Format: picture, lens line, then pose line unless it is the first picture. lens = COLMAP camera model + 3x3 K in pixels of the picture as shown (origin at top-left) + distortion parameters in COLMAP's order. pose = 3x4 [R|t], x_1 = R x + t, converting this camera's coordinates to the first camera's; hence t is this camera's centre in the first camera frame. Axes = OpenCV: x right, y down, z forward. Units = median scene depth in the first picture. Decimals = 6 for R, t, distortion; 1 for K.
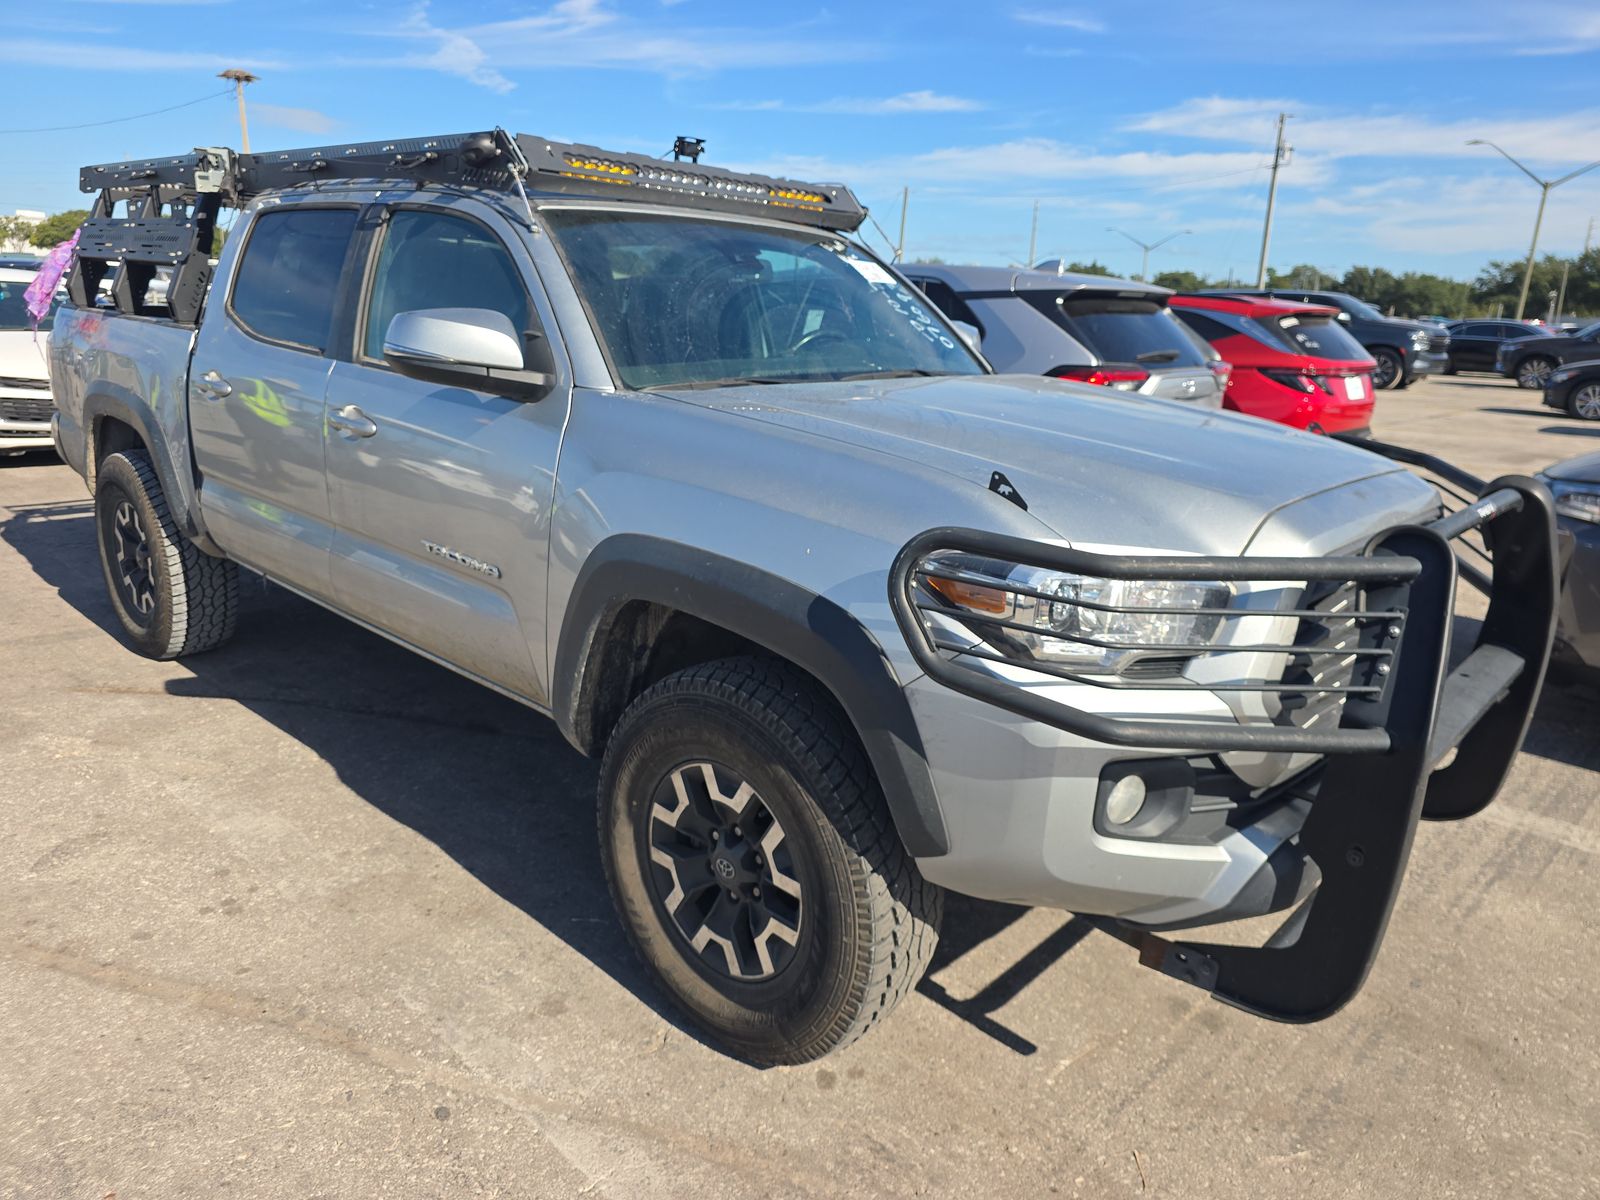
lens RADIAL K [[1128.0, 0, 806.2], [0, 1128.0, 598.0], [0, 0, 1]] dist [0.005680, -0.005884]
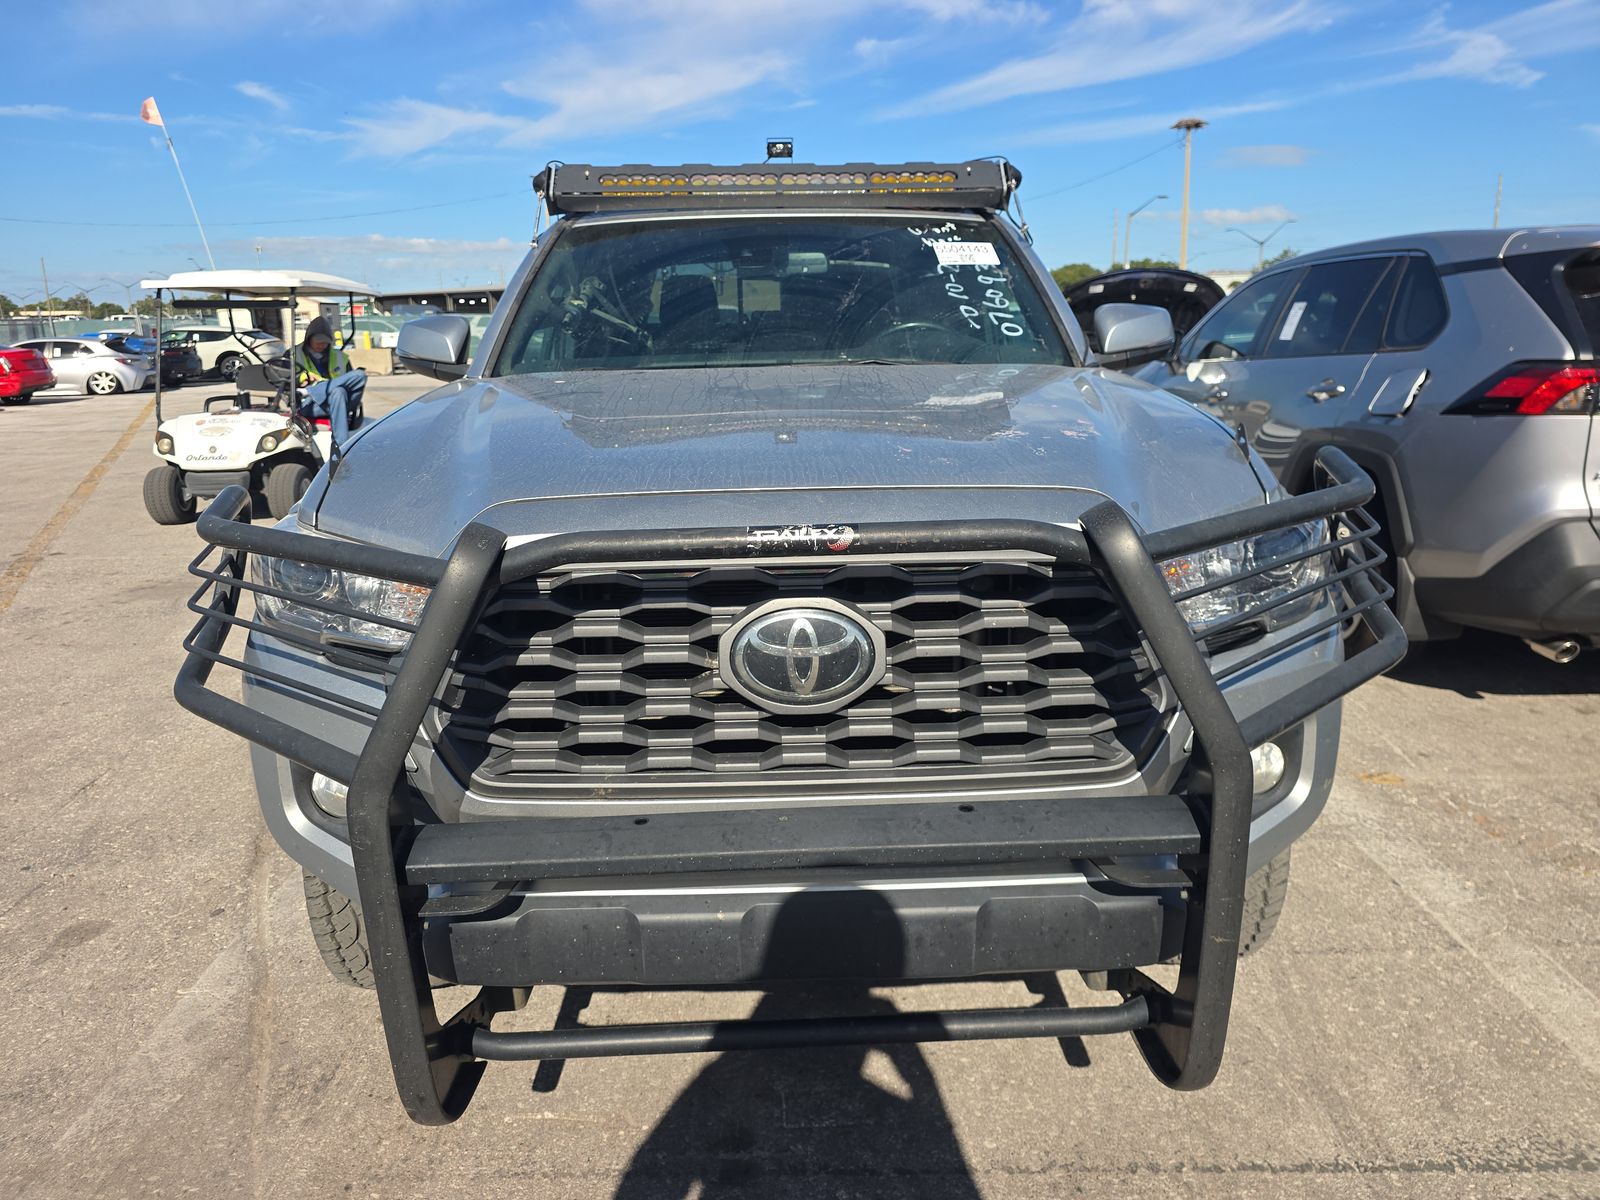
lens RADIAL K [[1128.0, 0, 806.2], [0, 1128.0, 598.0], [0, 0, 1]] dist [0.005680, -0.005884]
pose [[0.672003, 0.124446, -0.730017, 0.088778], [-0.144778, 0.988834, 0.035294, -0.005175], [0.726258, 0.081972, 0.682517, 0.045892]]
